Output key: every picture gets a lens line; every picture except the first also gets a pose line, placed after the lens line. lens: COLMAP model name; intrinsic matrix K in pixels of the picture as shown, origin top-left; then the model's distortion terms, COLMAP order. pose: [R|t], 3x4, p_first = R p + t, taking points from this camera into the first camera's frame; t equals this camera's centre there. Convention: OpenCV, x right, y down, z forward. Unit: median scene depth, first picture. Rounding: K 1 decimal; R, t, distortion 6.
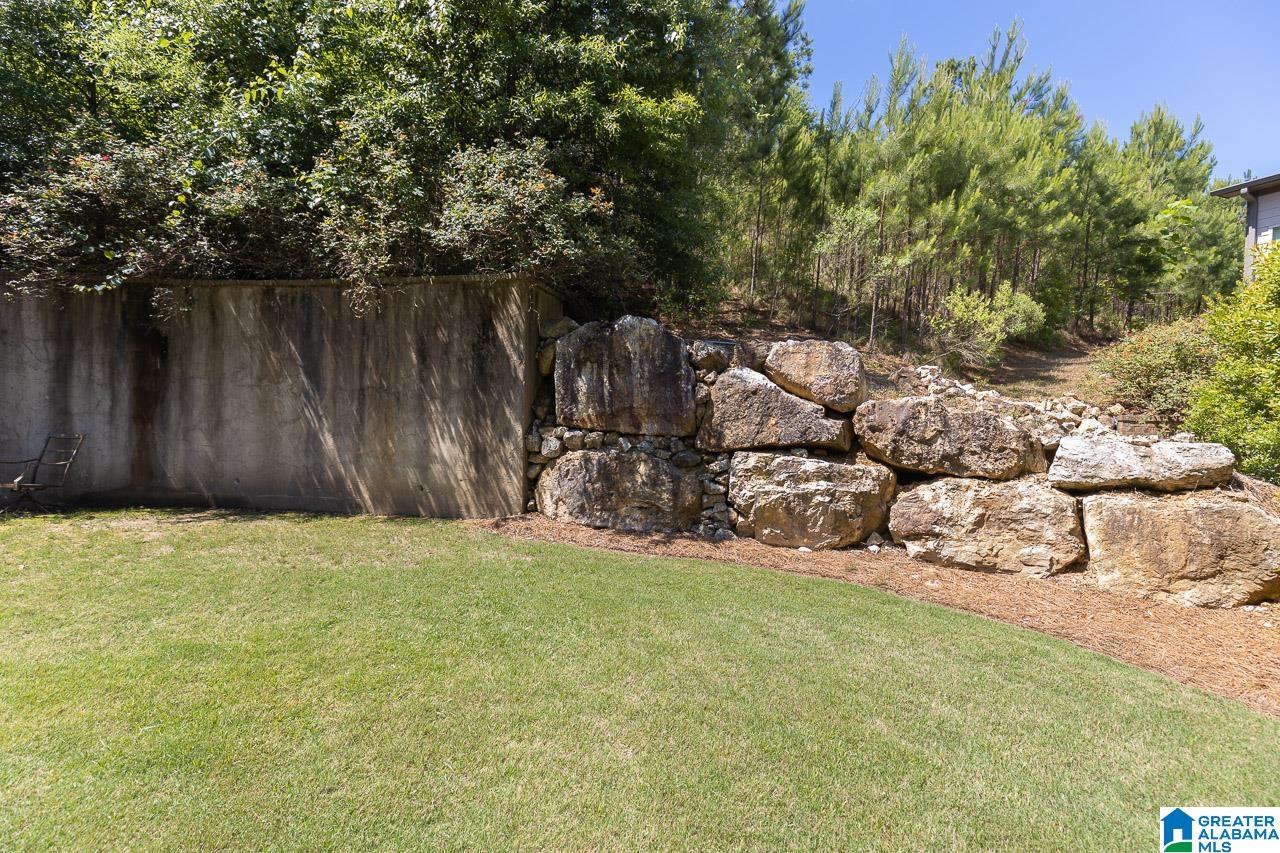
lens RADIAL K [[570.0, 0, 640.0], [0, 570.0, 426.5], [0, 0, 1]] dist [0.002986, 0.000115]
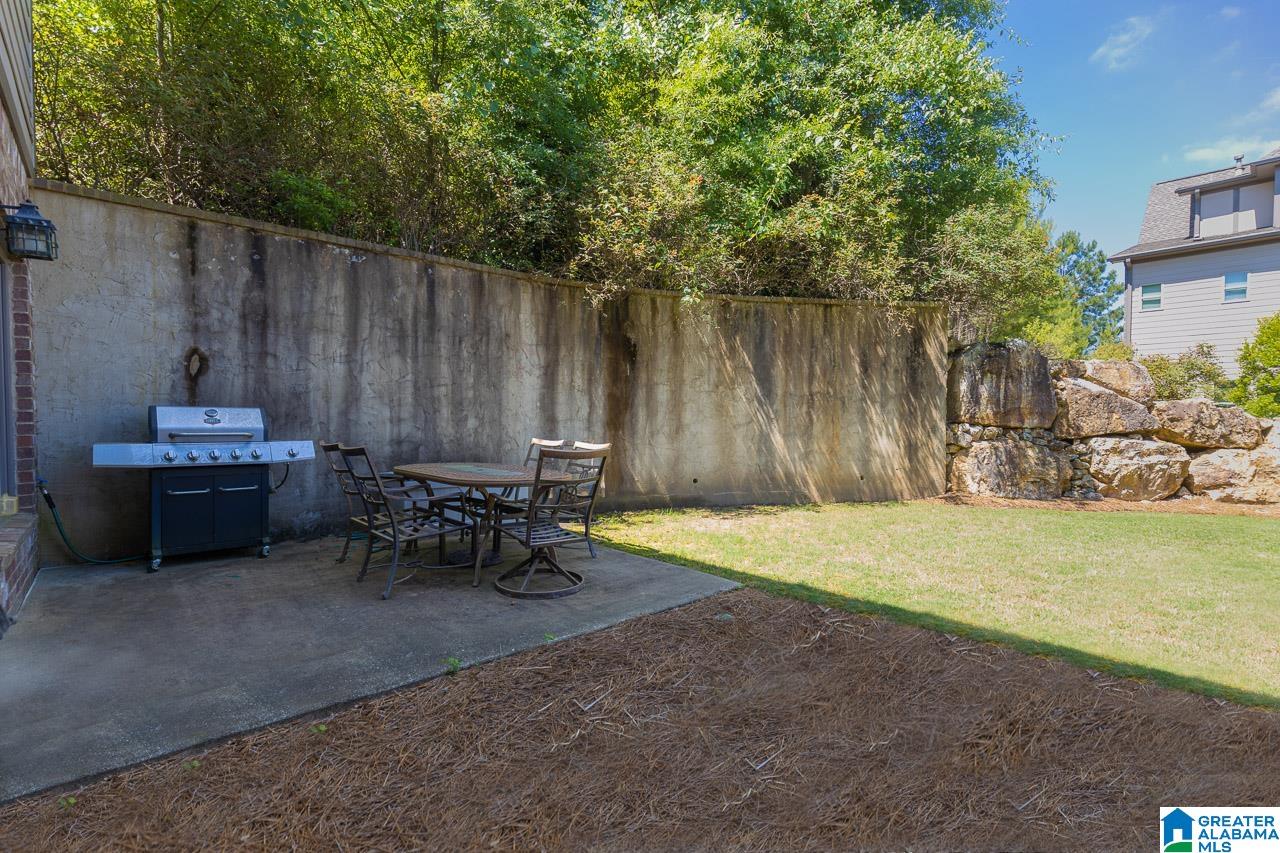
lens RADIAL K [[580.9, 0, 651.0], [0, 580.9, 426.8], [0, 0, 1]] dist [-0.000873, -0.000198]
pose [[0.939765, -0.021504, 0.341144, -1.223685], [0.024687, 0.999683, -0.004992, -0.003488], [-0.340929, 0.013114, 0.939998, 0.015593]]
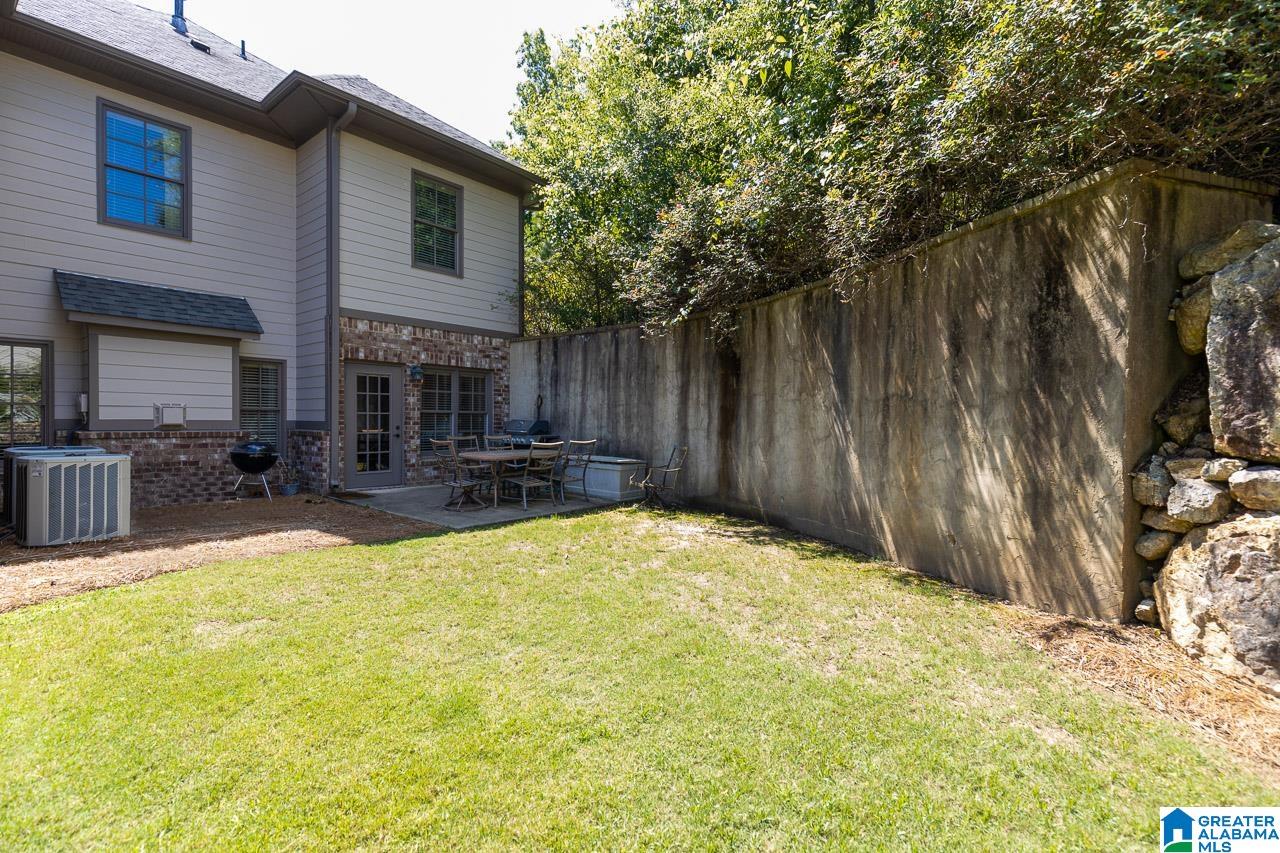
lens RADIAL K [[580.9, 0, 651.0], [0, 580.9, 426.8], [0, 0, 1]] dist [-0.000873, -0.000198]
pose [[0.474024, -0.002826, -0.880508, 0.054471], [-0.024485, 0.999566, -0.016389, -0.006427], [0.880172, 0.029328, 0.473749, 0.359491]]
